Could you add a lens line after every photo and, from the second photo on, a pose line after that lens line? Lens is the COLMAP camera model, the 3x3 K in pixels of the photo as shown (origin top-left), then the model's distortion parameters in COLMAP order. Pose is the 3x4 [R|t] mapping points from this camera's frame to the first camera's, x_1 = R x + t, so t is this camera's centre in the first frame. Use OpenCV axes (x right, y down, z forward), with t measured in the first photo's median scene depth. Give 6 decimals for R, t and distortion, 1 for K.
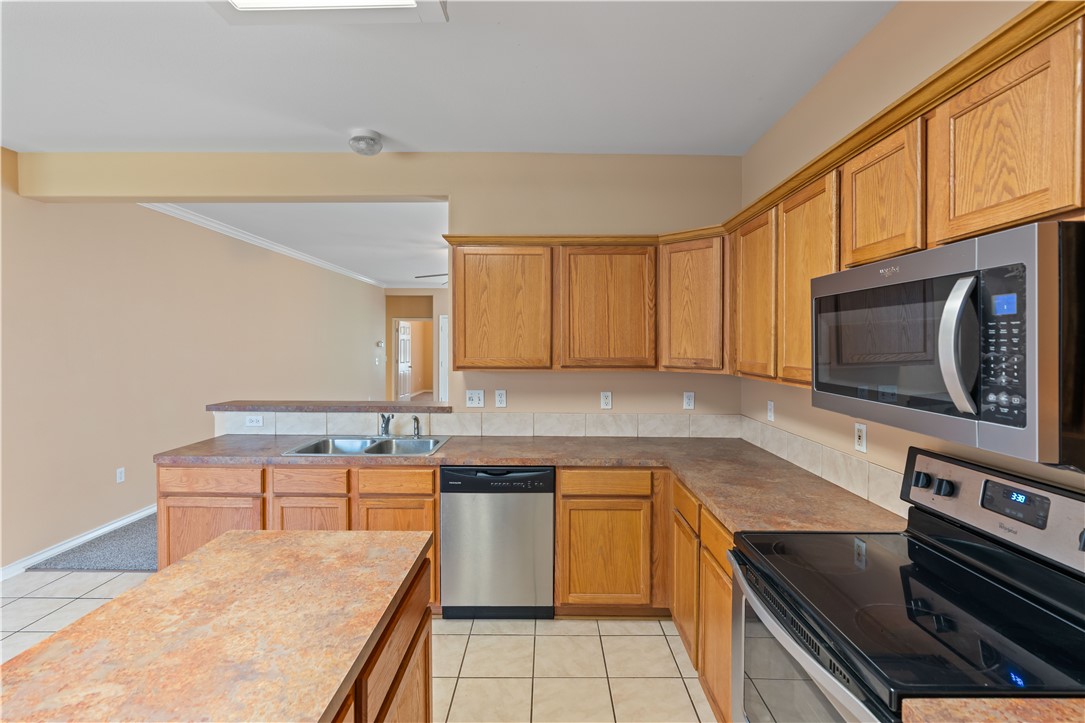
lens RADIAL K [[500.4, 0, 546.0], [0, 500.4, 342.2], [0, 0, 1]] dist [0.000712, -0.000358]
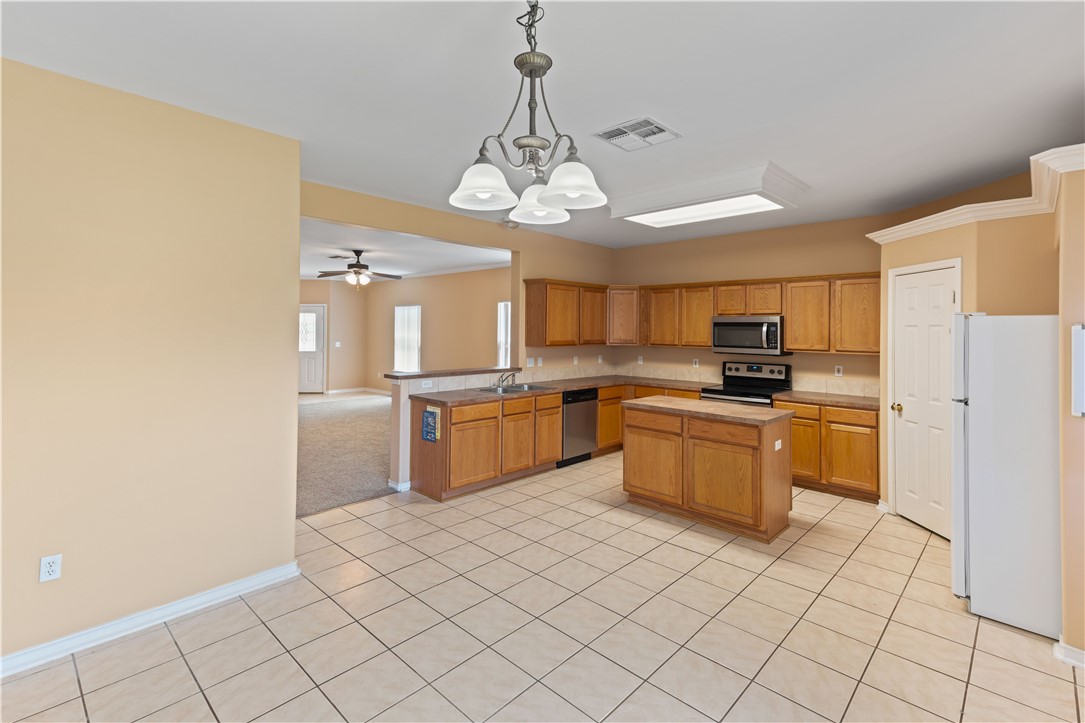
lens RADIAL K [[500.4, 0, 532.0], [0, 500.4, 325.4], [0, 0, 1]] dist [0.000712, -0.000358]
pose [[0.683974, 0.011145, 0.729421, -1.651808], [-0.011790, 0.999922, -0.004223, -0.018460], [-0.729411, -0.005712, 0.684052, -0.293267]]
